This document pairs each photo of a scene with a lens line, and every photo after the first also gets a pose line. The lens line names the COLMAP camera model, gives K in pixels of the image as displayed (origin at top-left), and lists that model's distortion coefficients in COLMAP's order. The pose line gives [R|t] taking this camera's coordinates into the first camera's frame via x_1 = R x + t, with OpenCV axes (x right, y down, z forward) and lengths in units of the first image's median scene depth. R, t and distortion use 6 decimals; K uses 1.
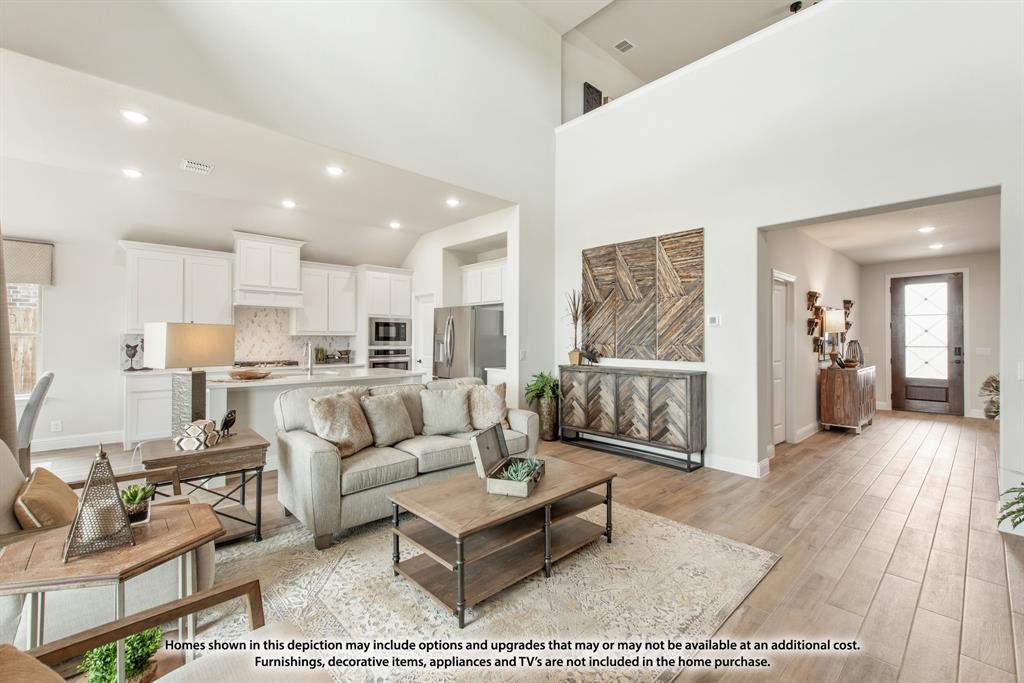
lens RADIAL K [[427.9, 0, 510.4], [0, 427.9, 337.0], [0, 0, 1]] dist [-0.004593, 0.000184]
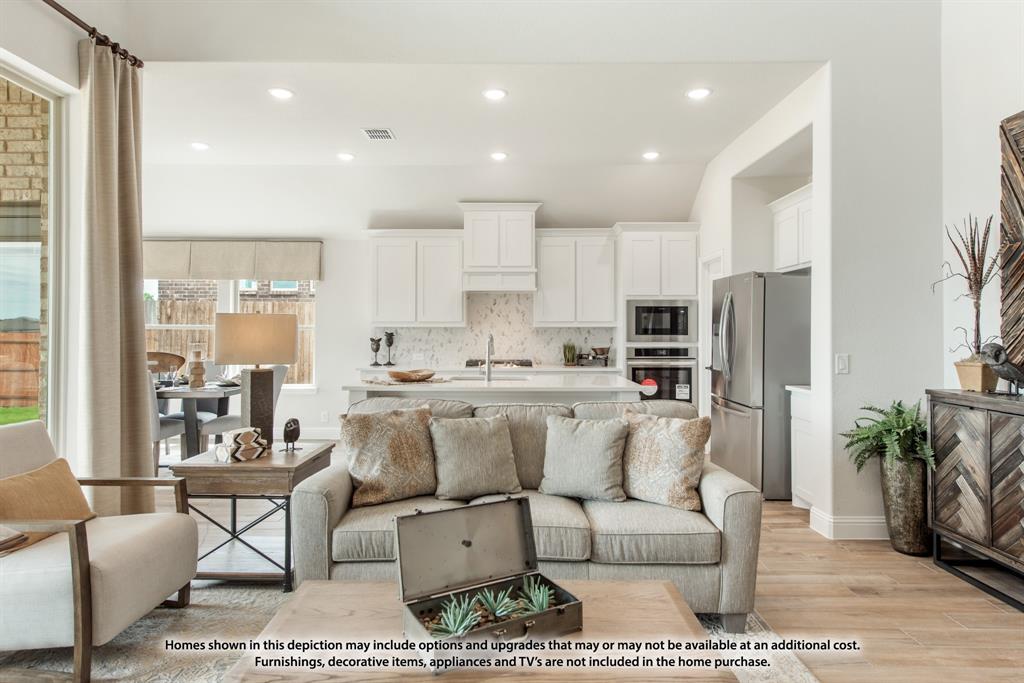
lens RADIAL K [[589.7, 0, 508.5], [0, 589.7, 326.8], [0, 0, 1]] dist [0.014065, -0.003692]
pose [[0.726053, -0.007105, -0.687602, 0.212885], [0.003905, 0.999973, -0.006210, 0.001984], [0.687628, 0.001823, 0.726061, 0.233894]]
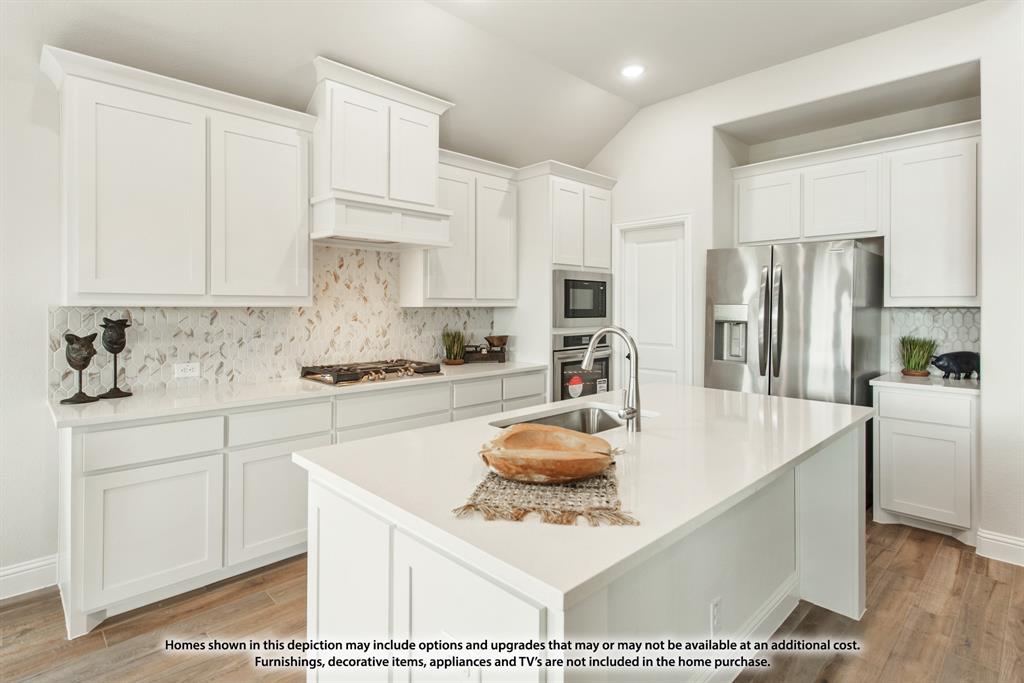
lens RADIAL K [[518.8, 0, 504.5], [0, 518.8, 309.6], [0, 0, 1]] dist [0.017942, -0.002886]
pose [[0.999899, -0.000984, 0.014197, -0.481900], [0.000850, 0.999955, 0.009494, -0.007389], [-0.014205, -0.009481, 0.999854, 0.491674]]
